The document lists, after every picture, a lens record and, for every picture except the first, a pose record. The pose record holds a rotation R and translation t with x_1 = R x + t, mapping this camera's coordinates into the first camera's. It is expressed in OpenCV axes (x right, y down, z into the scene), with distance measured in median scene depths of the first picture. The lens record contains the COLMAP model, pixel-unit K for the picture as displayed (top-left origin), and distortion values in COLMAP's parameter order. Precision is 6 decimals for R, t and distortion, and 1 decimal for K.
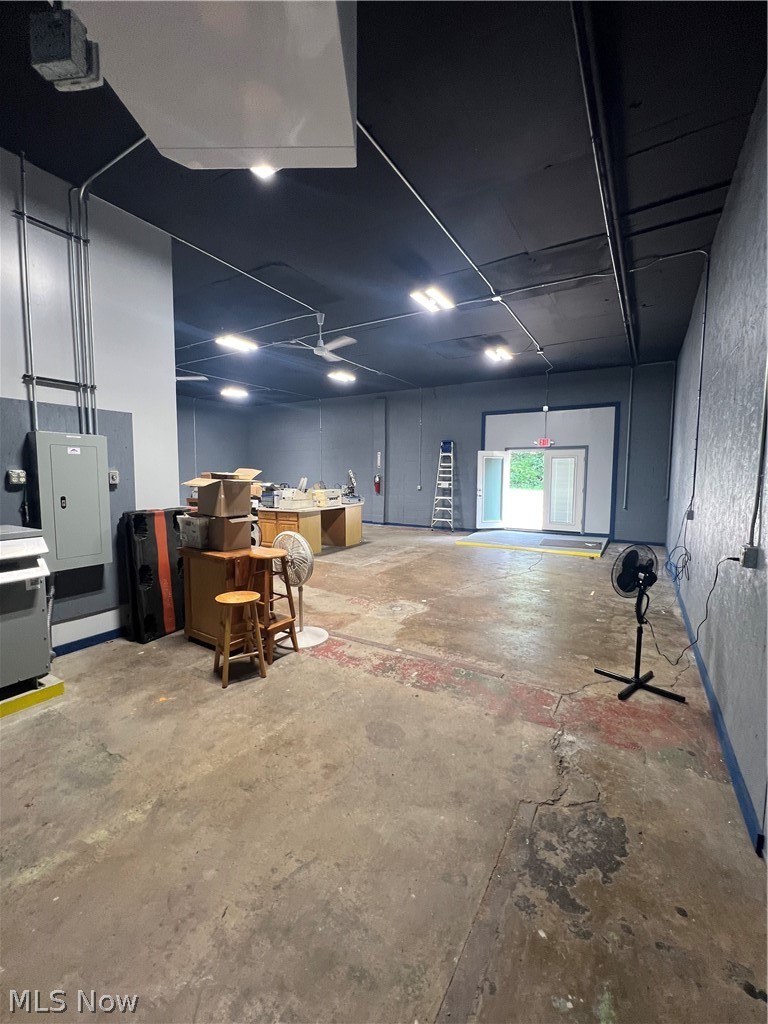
lens RADIAL K [[419.0, 0, 387.3], [0, 419.0, 511.5], [0, 0, 1]] dist [-0.003118, -0.000092]
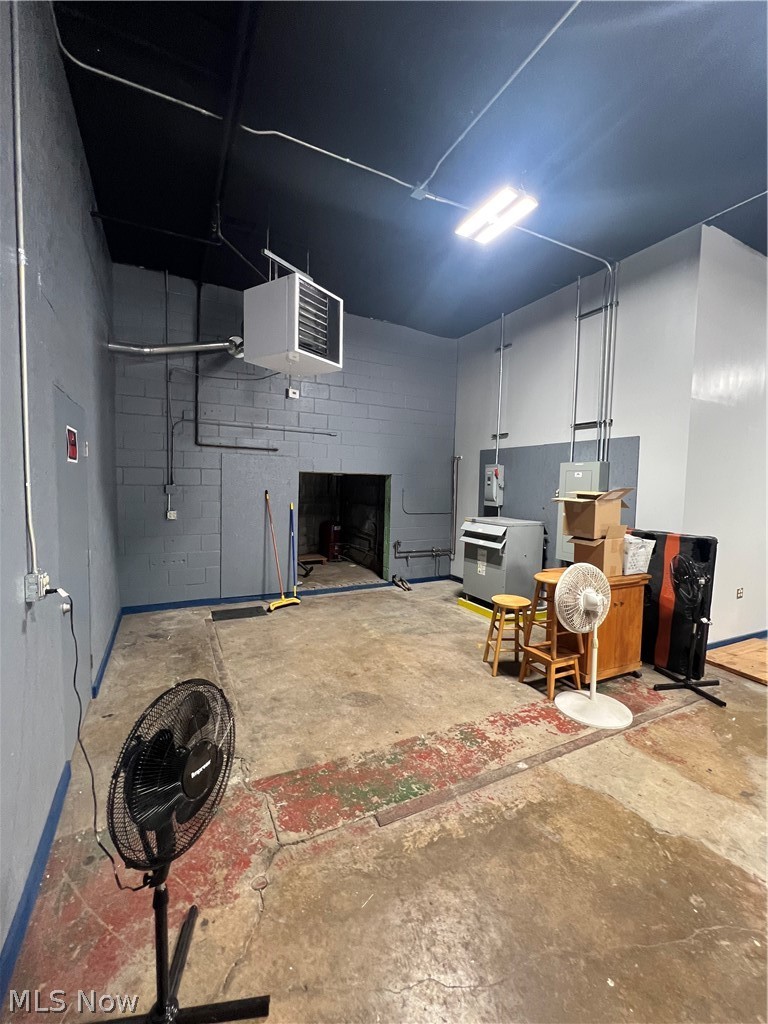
lens RADIAL K [[419.0, 0, 385.6], [0, 419.0, 508.5], [0, 0, 1]] dist [-0.003118, -0.000092]
pose [[-0.516960, 0.034820, -0.855301, 0.718147], [-0.100330, 0.989821, 0.100937, -0.110774], [0.850110, 0.137993, -0.508204, 1.167733]]
